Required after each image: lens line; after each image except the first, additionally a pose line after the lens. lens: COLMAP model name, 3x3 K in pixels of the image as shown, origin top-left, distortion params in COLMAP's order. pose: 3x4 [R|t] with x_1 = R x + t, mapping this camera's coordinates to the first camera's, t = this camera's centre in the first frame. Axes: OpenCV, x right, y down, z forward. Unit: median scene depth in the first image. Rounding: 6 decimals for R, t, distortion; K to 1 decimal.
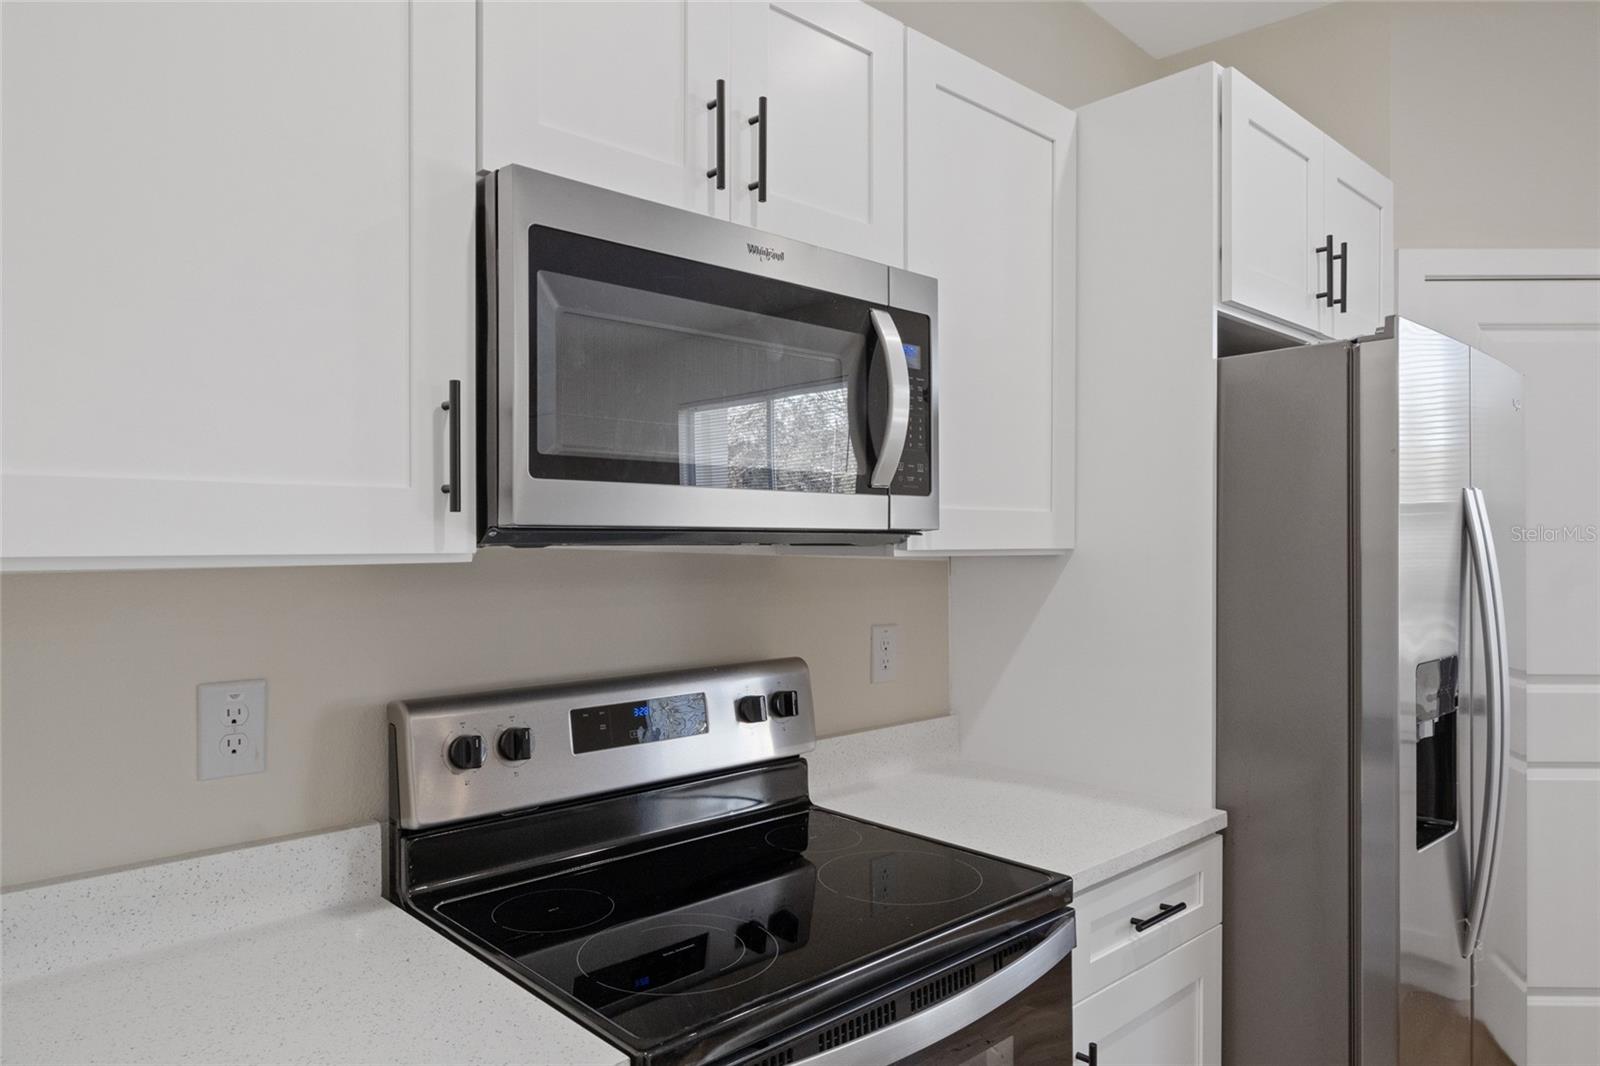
lens RADIAL K [[1025.9, 0, 804.2], [0, 1025.9, 537.6], [0, 0, 1]] dist [-0.000161, -0.000298]
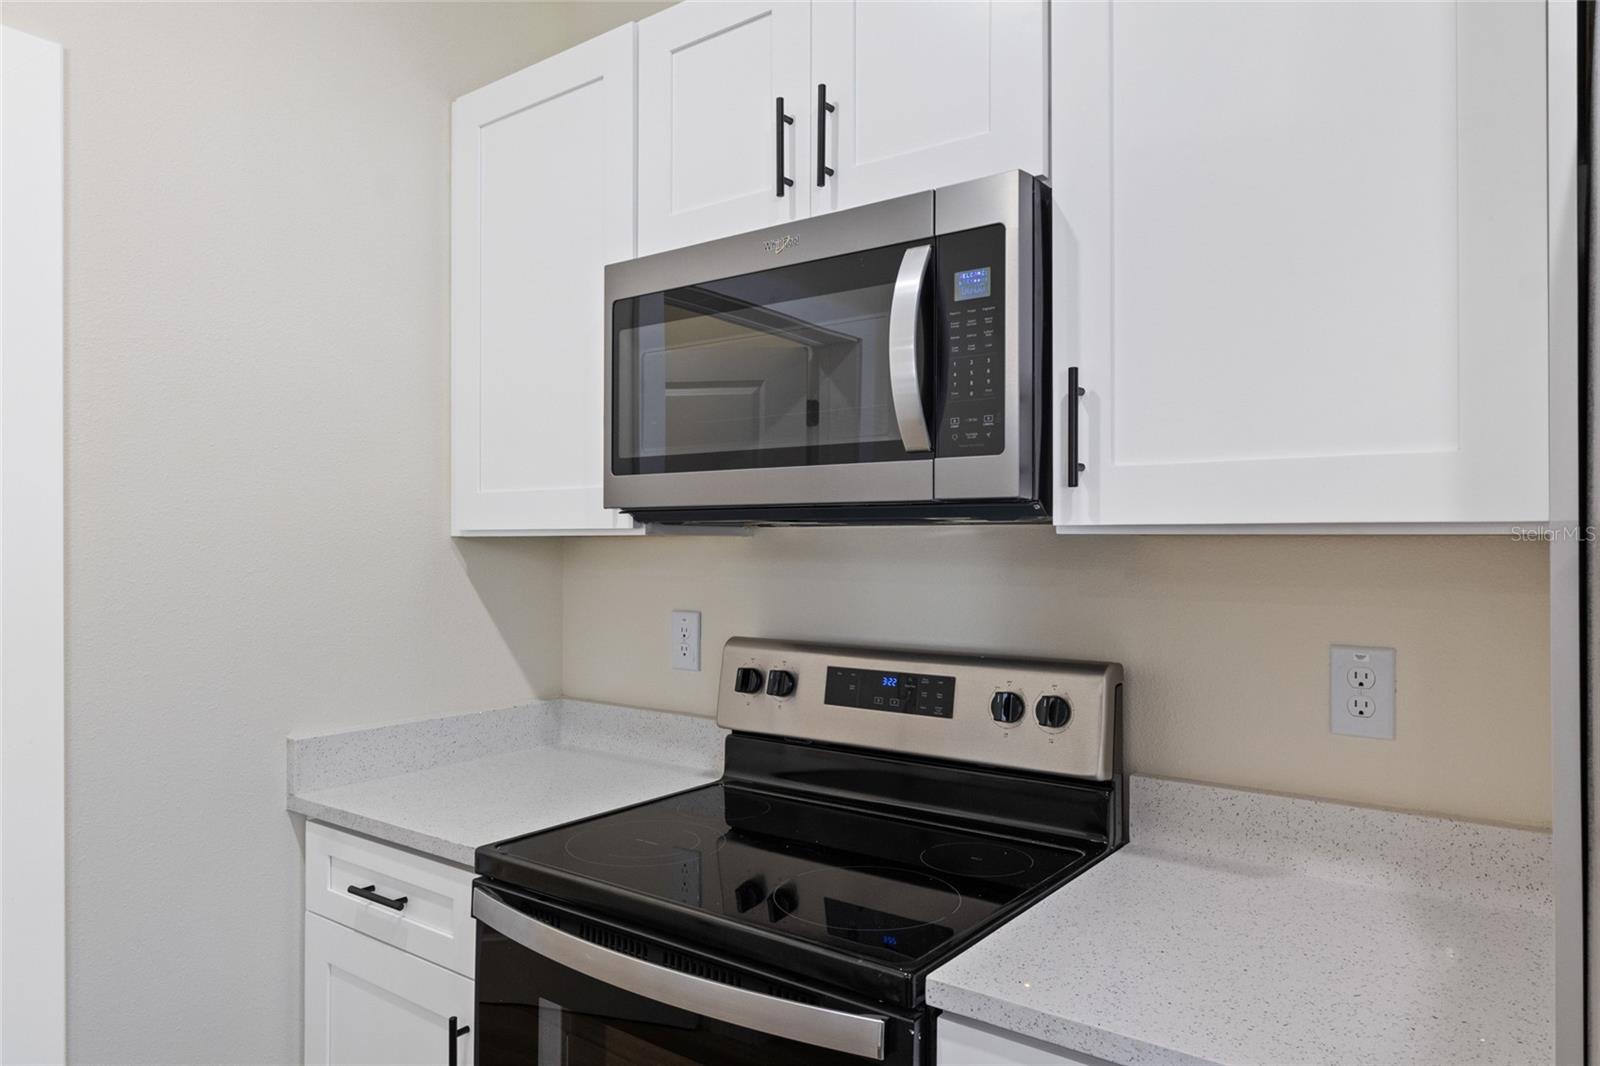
lens RADIAL K [[1025.9, 0, 804.2], [0, 1025.9, 537.6], [0, 0, 1]] dist [-0.000161, -0.000298]
pose [[0.176608, -0.008917, -0.984241, 0.958204], [-0.000070, 0.999959, -0.009072, 0.033155], [0.984281, 0.001671, 0.176601, 0.796736]]
